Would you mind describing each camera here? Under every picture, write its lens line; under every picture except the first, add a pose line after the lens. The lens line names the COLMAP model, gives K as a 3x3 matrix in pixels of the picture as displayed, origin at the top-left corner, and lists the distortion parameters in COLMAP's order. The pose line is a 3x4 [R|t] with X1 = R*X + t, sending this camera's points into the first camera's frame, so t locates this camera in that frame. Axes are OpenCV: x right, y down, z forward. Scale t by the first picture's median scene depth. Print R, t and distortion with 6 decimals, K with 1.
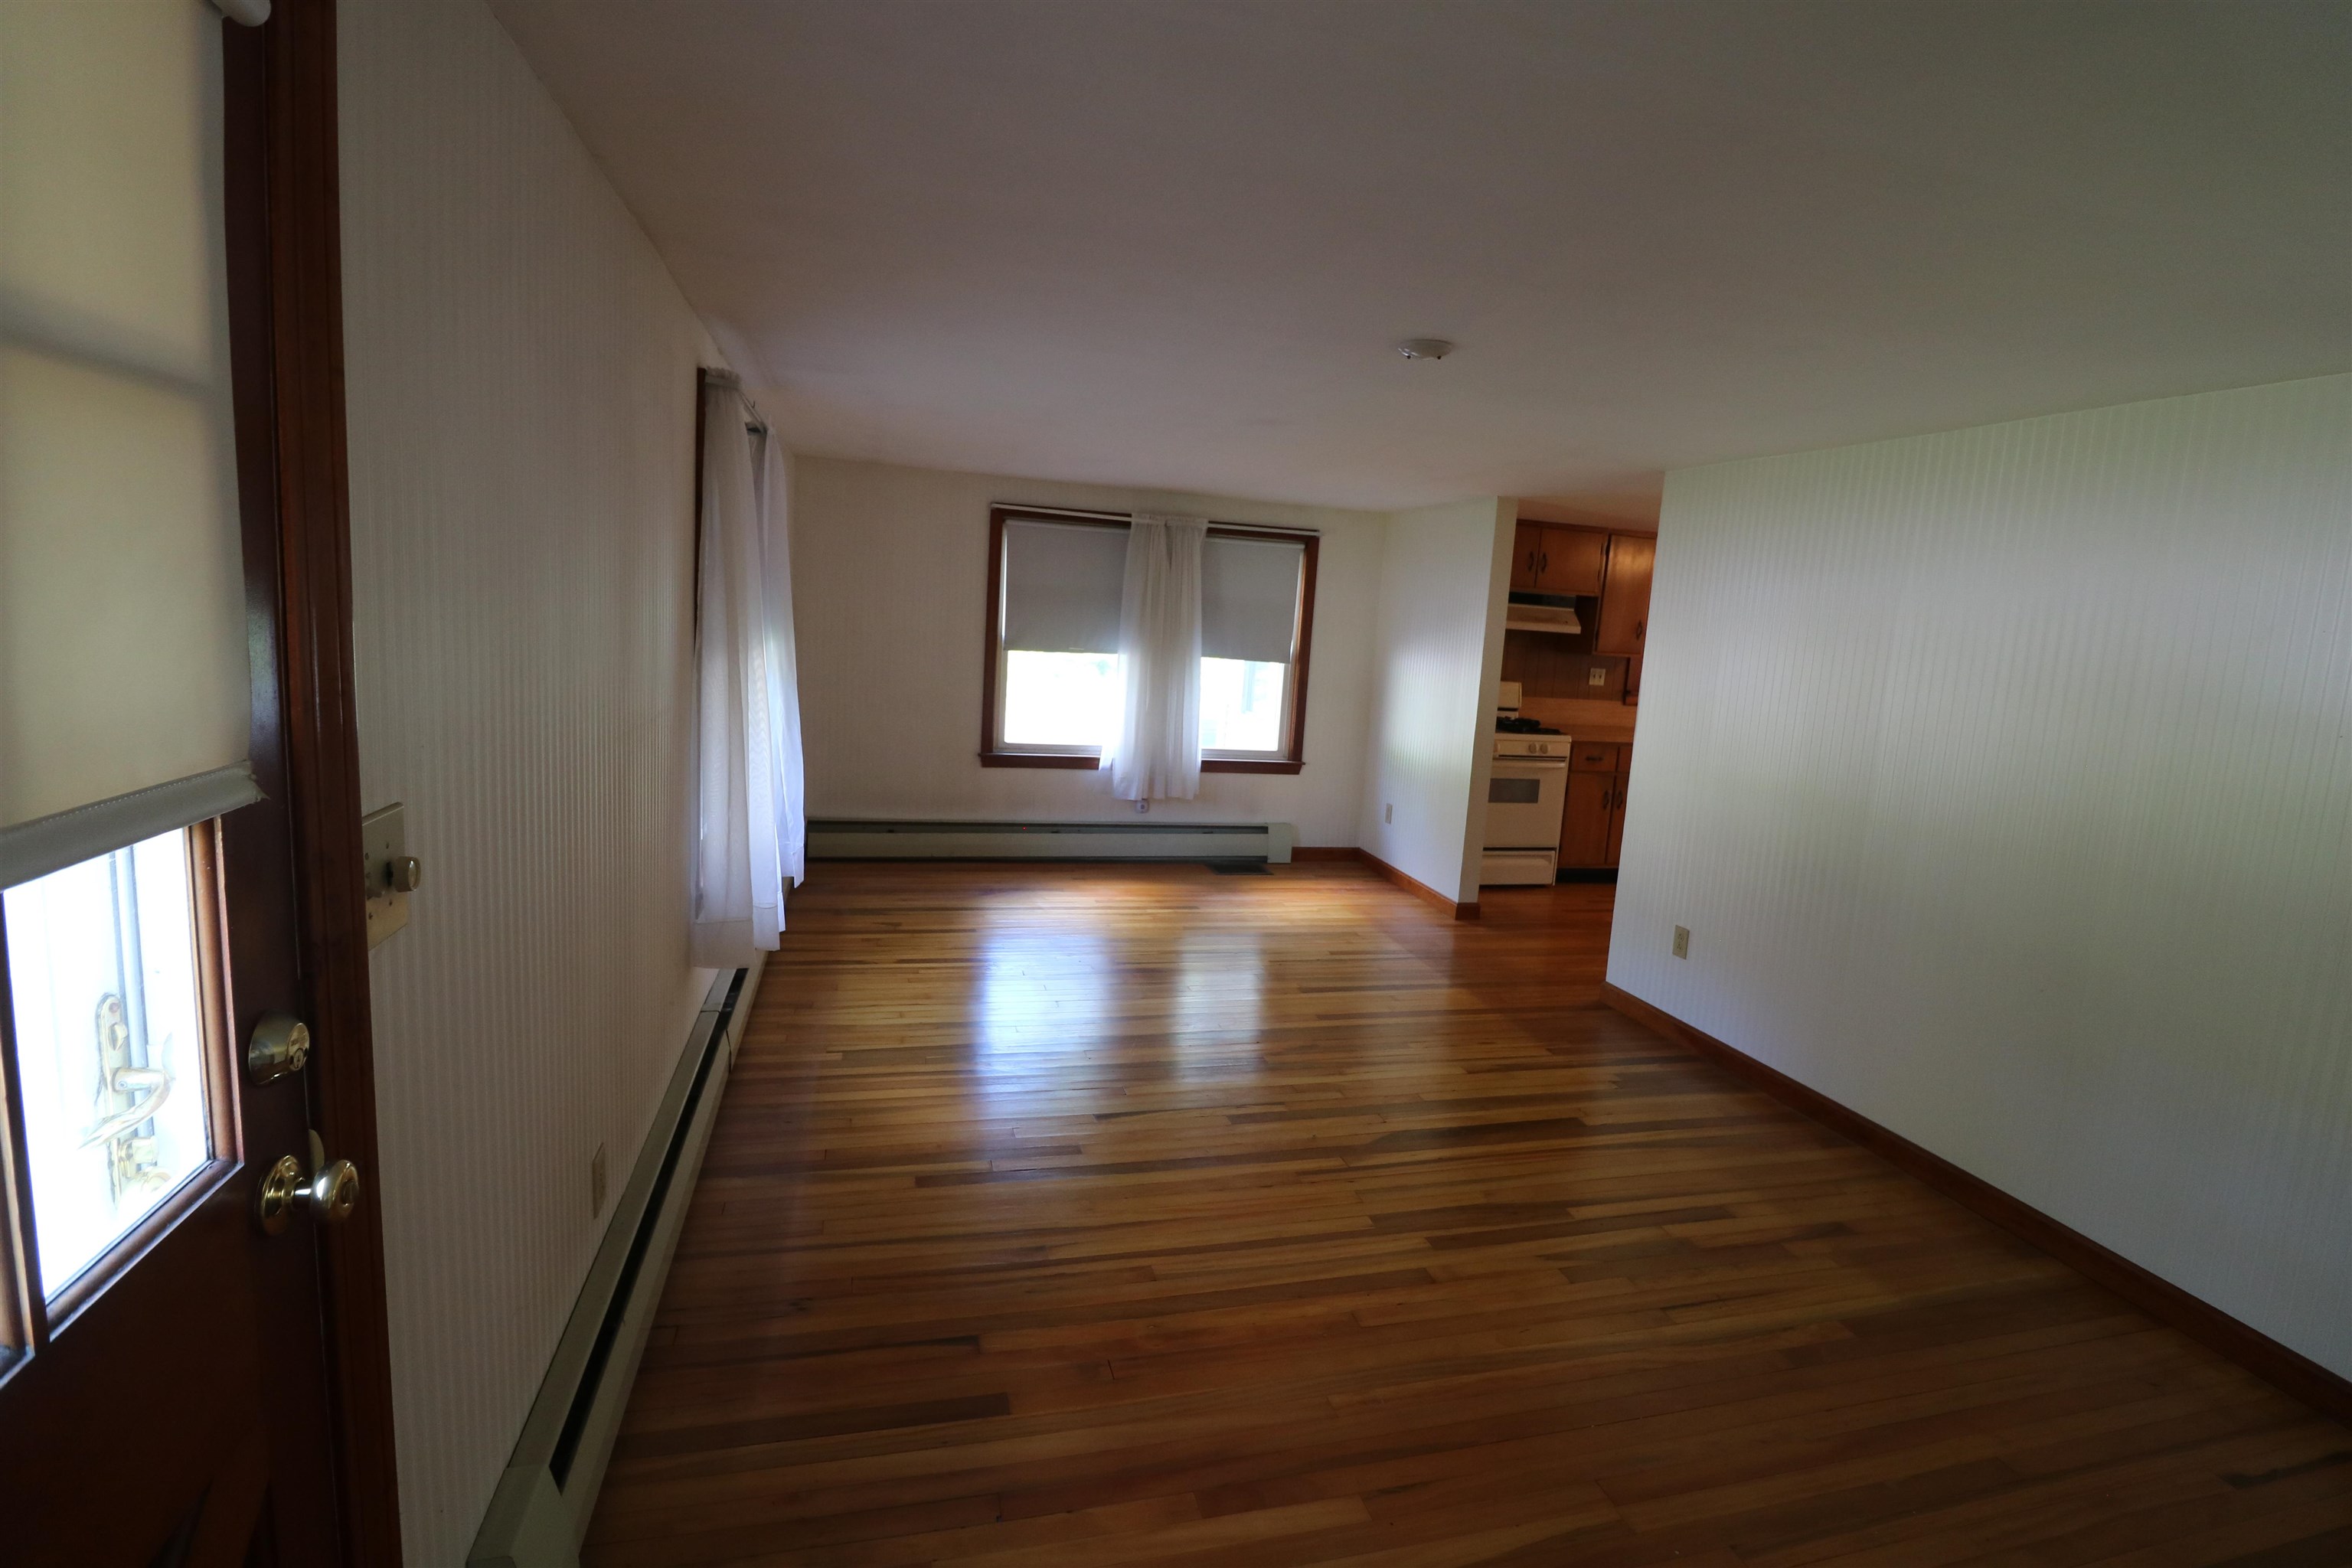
lens RADIAL K [[1089.6, 0, 1179.9], [0, 1089.6, 763.4], [0, 0, 1]] dist [-0.009744, -0.005784]
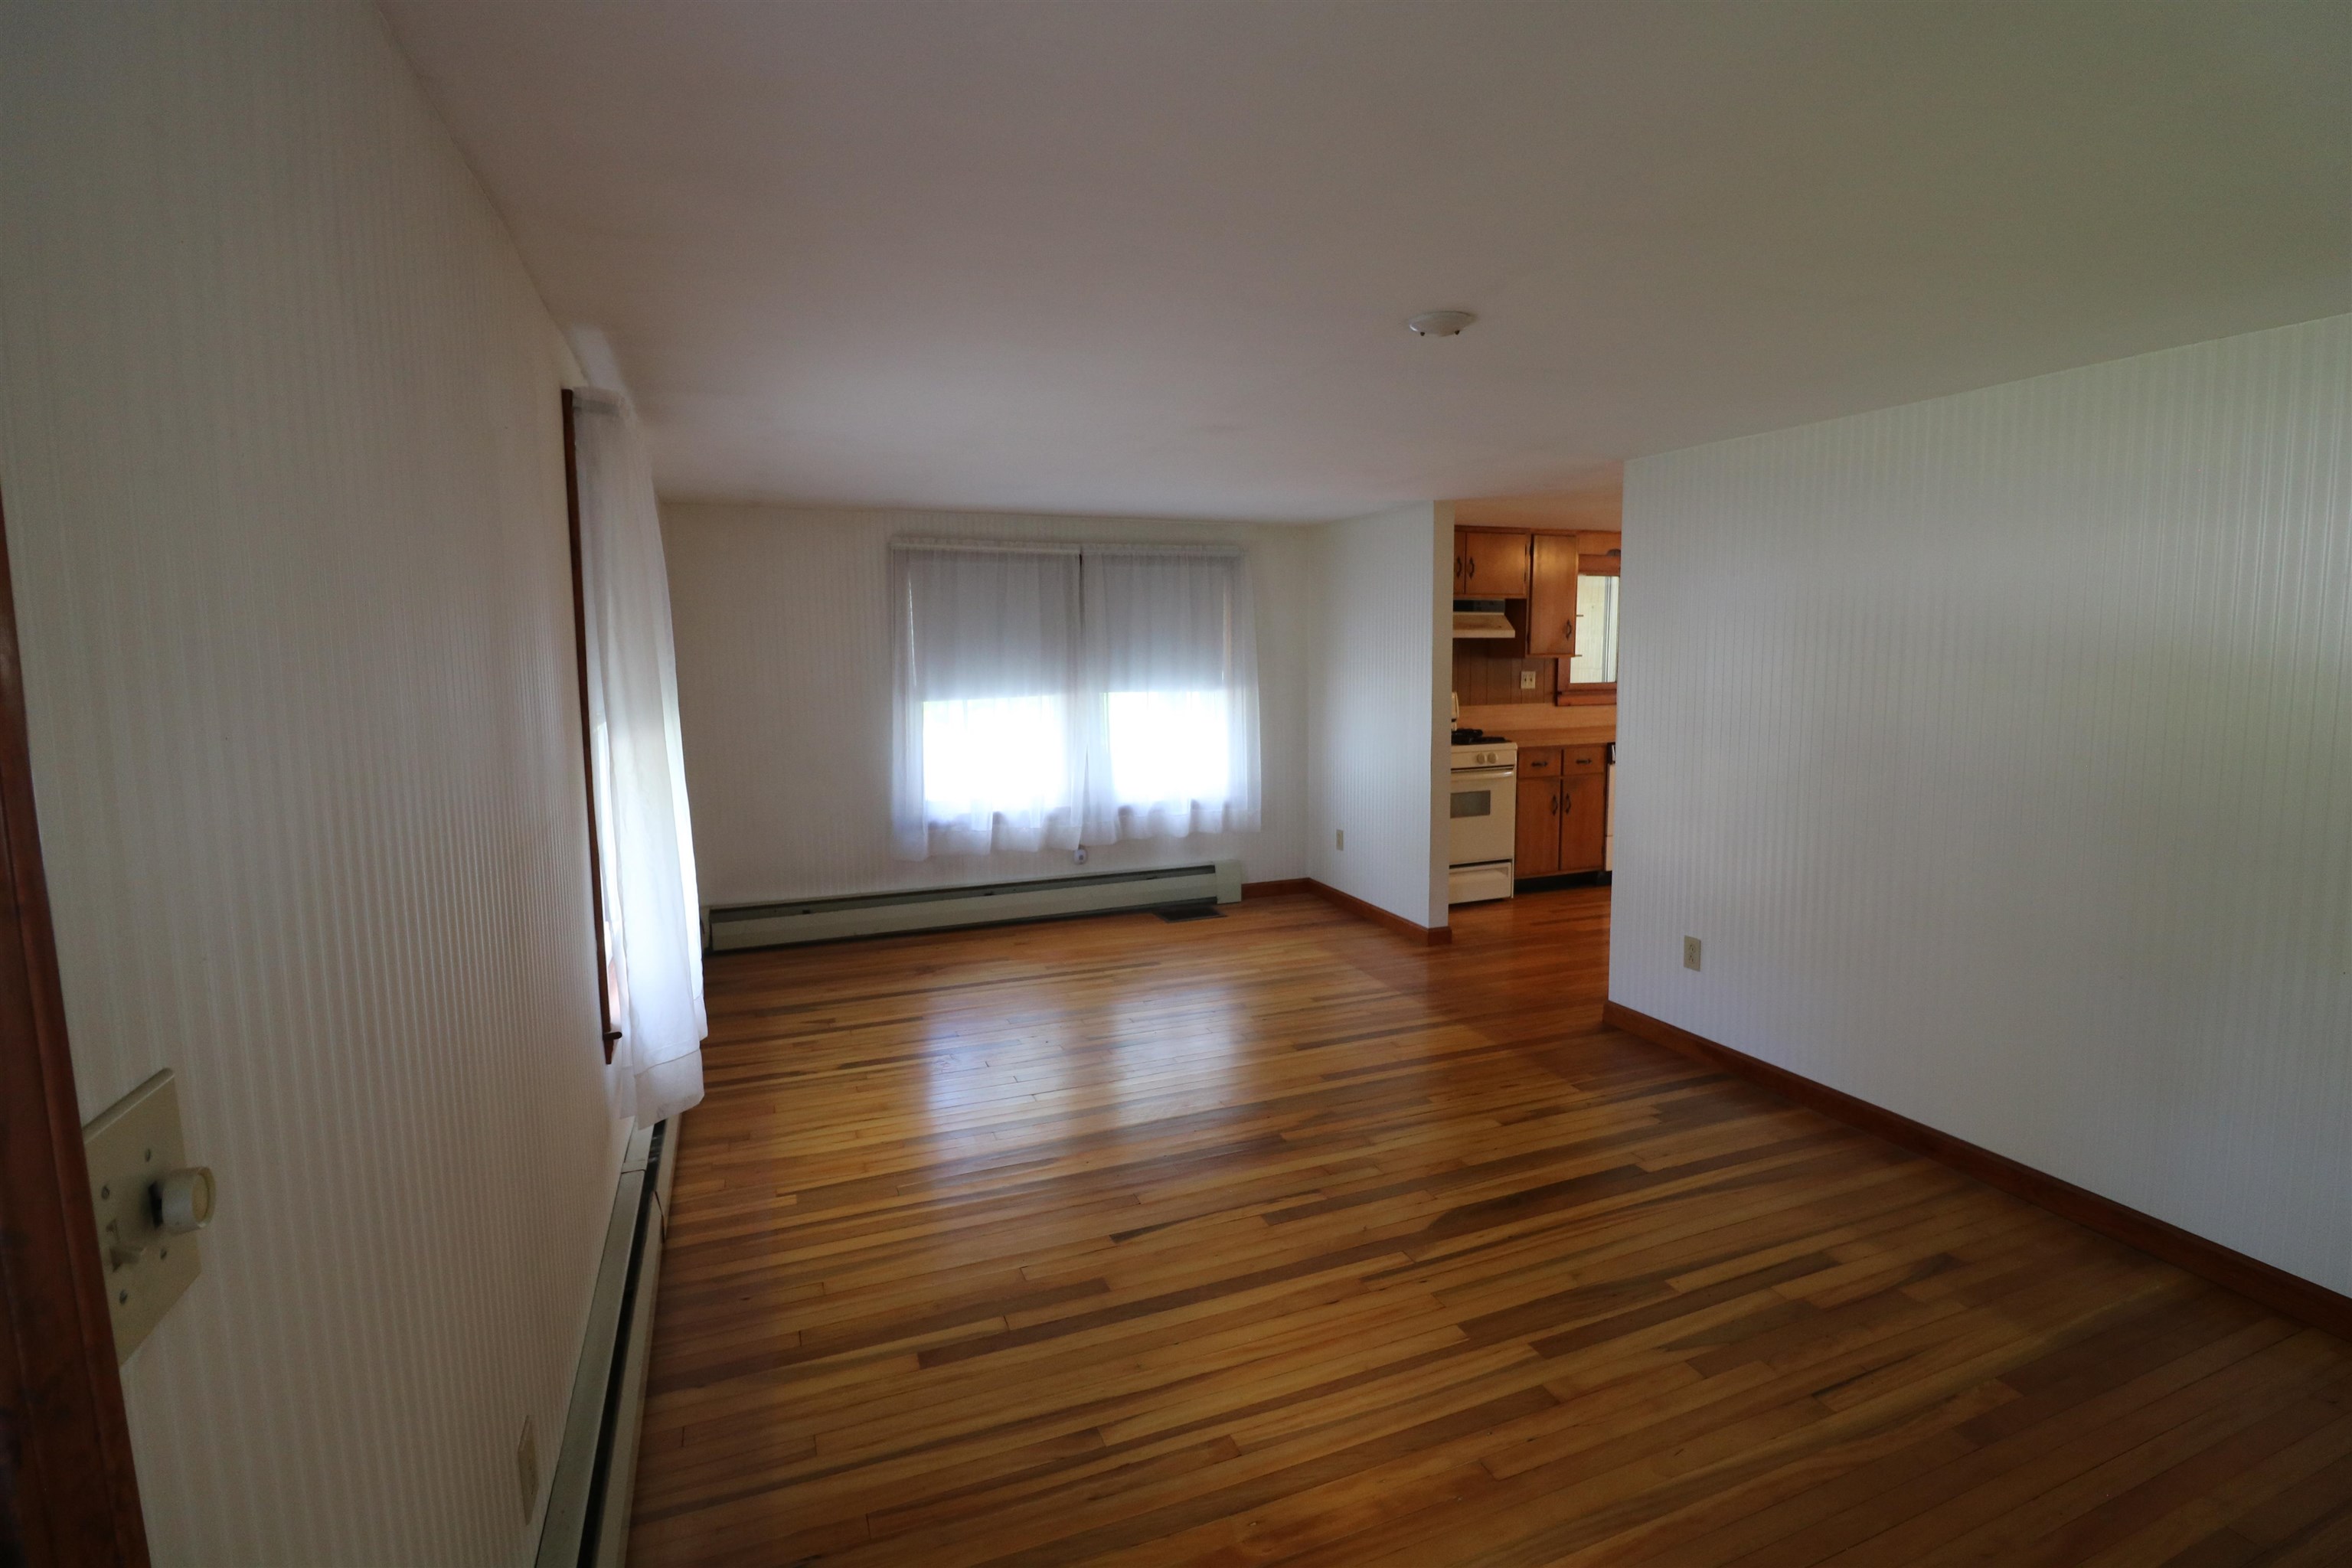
lens RADIAL K [[1089.6, 0, 1183.4], [0, 1089.6, 766.6], [0, 0, 1]] dist [-0.009744, -0.005784]
pose [[0.990283, -0.085919, 0.109349, -0.068856], [0.088503, 0.995895, -0.018994, -0.019190], [-0.107268, 0.028487, 0.993822, 0.108928]]
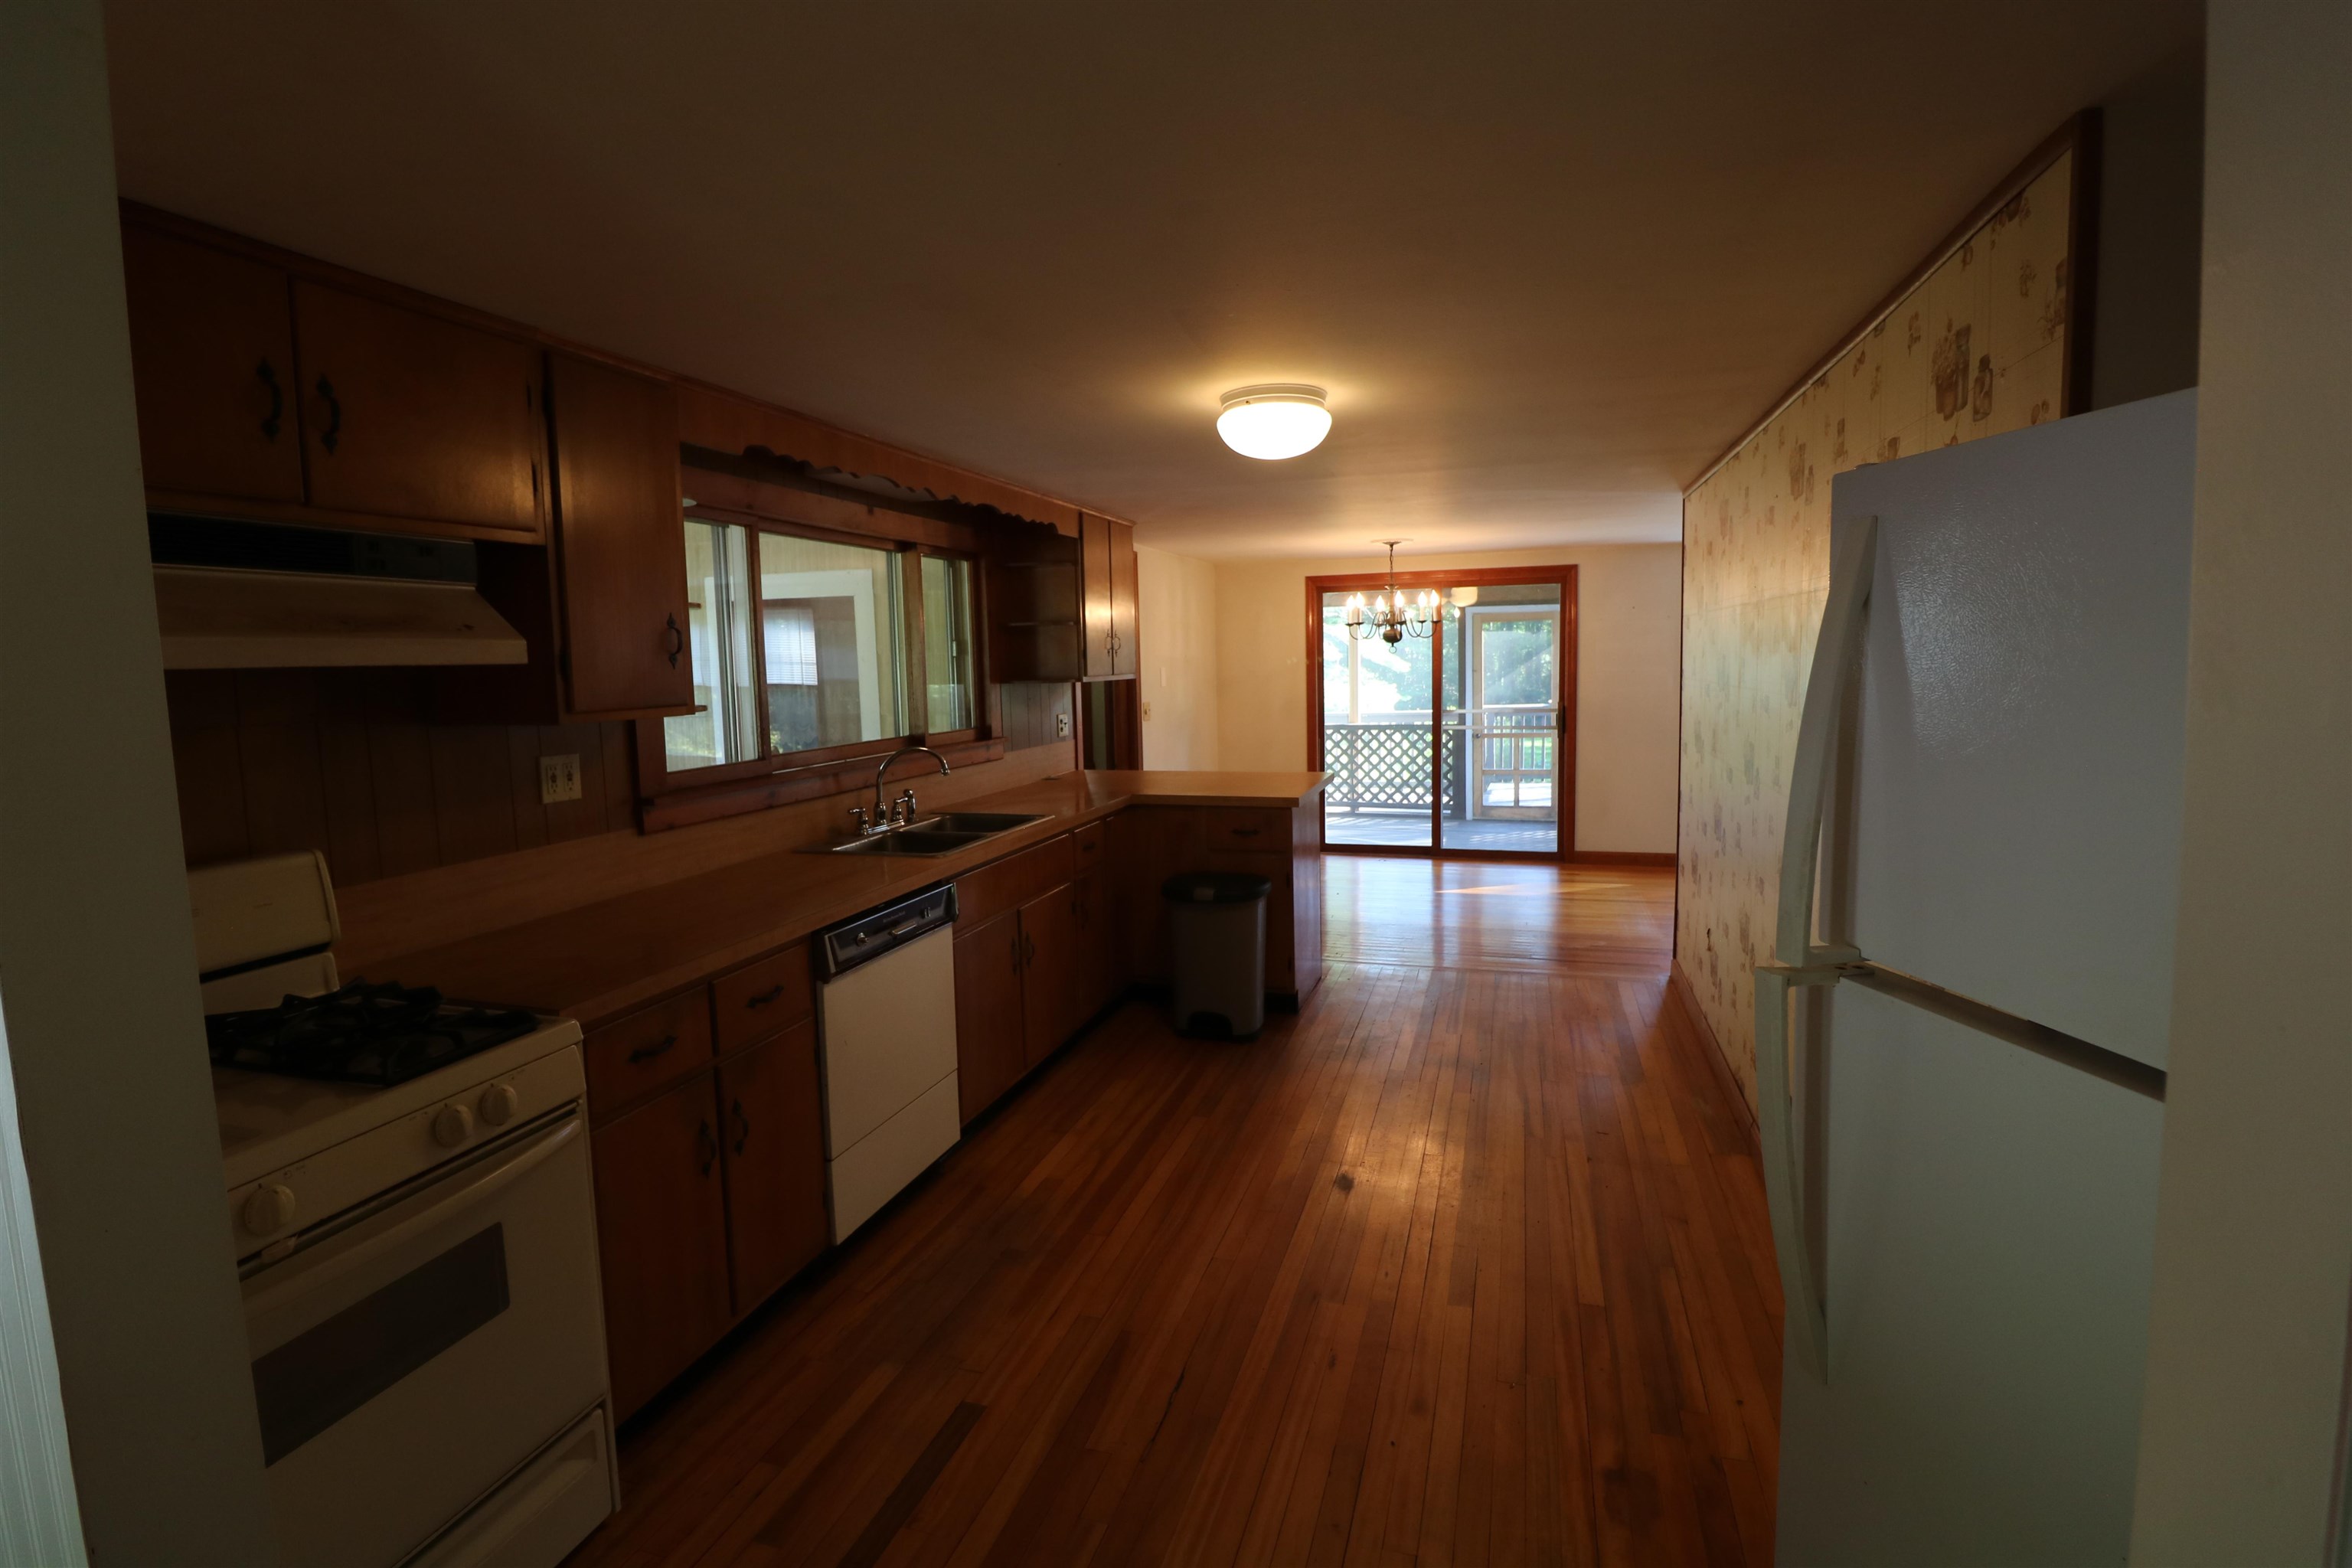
lens RADIAL K [[1089.6, 0, 1184.5], [0, 1089.6, 766.3], [0, 0, 1]] dist [-0.009744, -0.005784]
pose [[0.532828, -0.158276, 0.831290, 0.350296], [0.167368, 0.982658, 0.079819, -0.139523], [-0.829508, 0.096601, 0.550078, 1.132796]]
